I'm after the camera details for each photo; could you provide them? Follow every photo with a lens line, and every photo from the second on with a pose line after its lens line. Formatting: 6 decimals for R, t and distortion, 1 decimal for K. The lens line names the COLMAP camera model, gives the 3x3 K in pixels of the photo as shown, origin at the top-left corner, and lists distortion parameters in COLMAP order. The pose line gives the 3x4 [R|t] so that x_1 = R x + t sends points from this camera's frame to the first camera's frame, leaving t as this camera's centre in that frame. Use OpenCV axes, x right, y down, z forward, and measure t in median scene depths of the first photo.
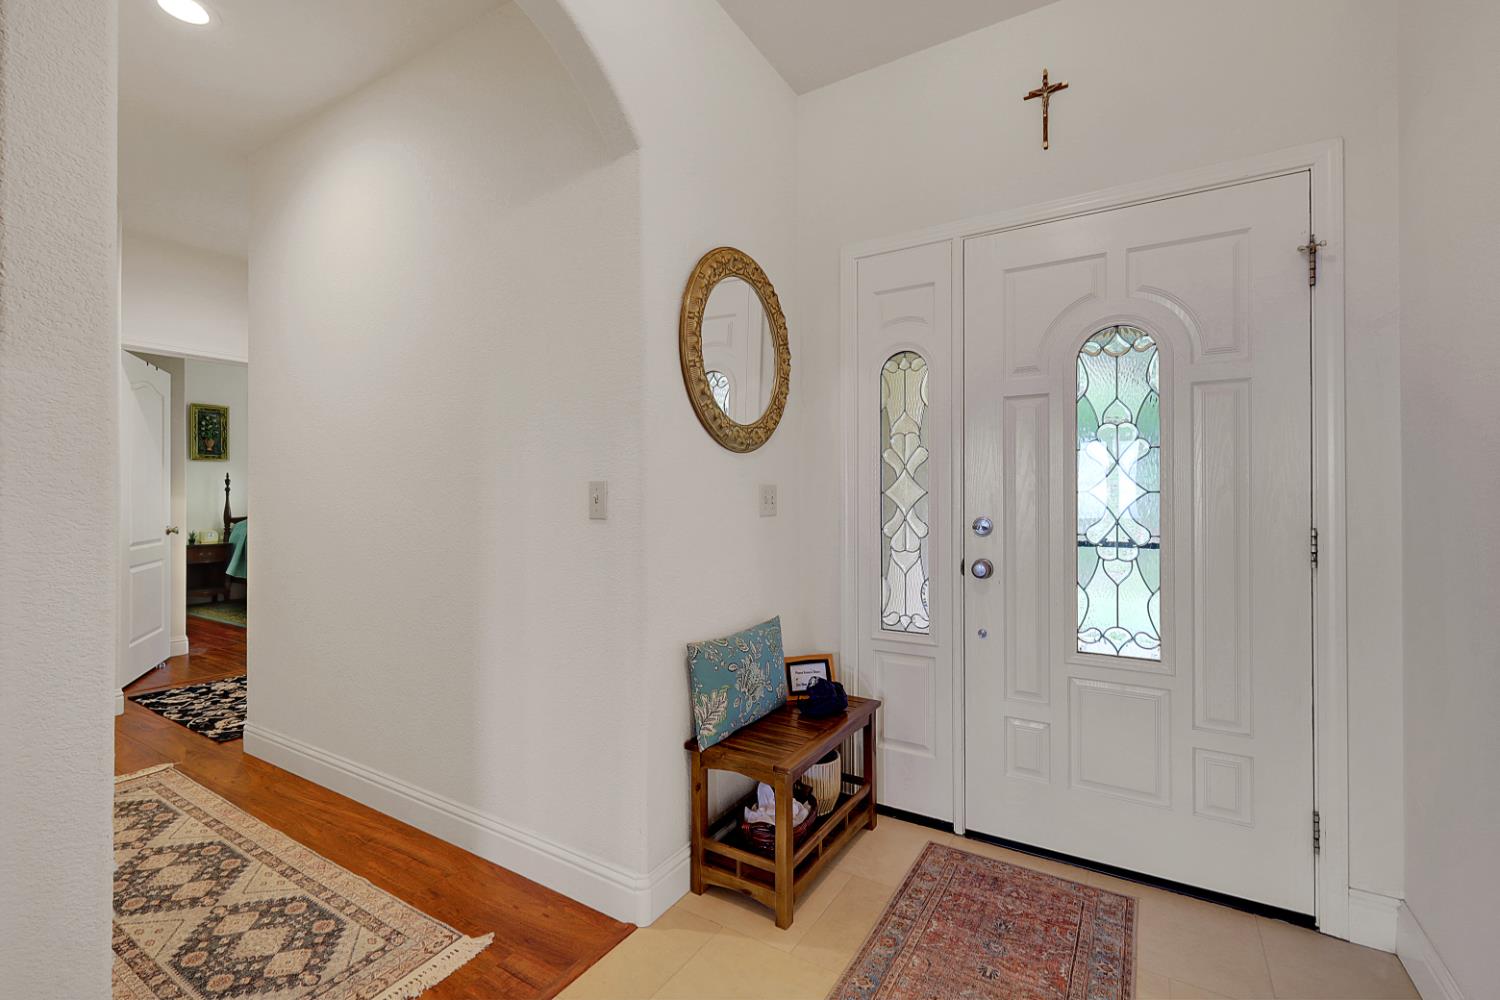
lens RADIAL K [[648.5, 0, 747.4], [0, 648.5, 501.0], [0, 0, 1]] dist [0.005396, -0.000396]
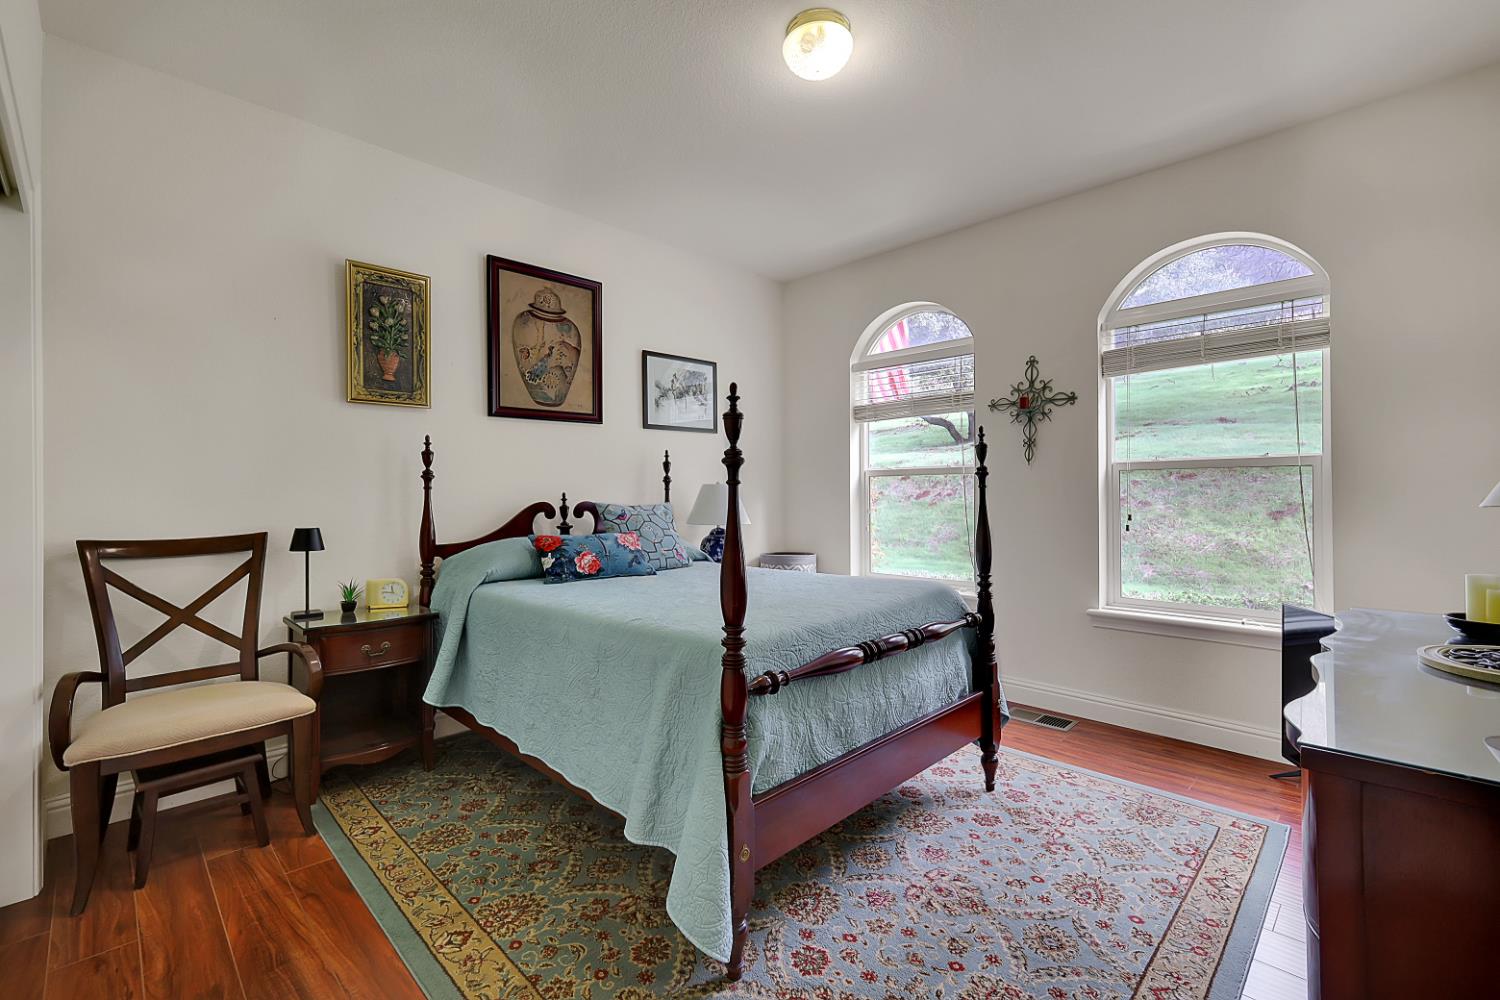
lens RADIAL K [[648.5, 0, 749.7], [0, 648.5, 493.7], [0, 0, 1]] dist [0.005396, -0.000396]
pose [[0.977060, -0.001651, -0.212958, -0.521954], [0.002192, 0.999995, 0.002303, -0.007231], [0.212953, -0.002717, 0.977059, 0.653603]]
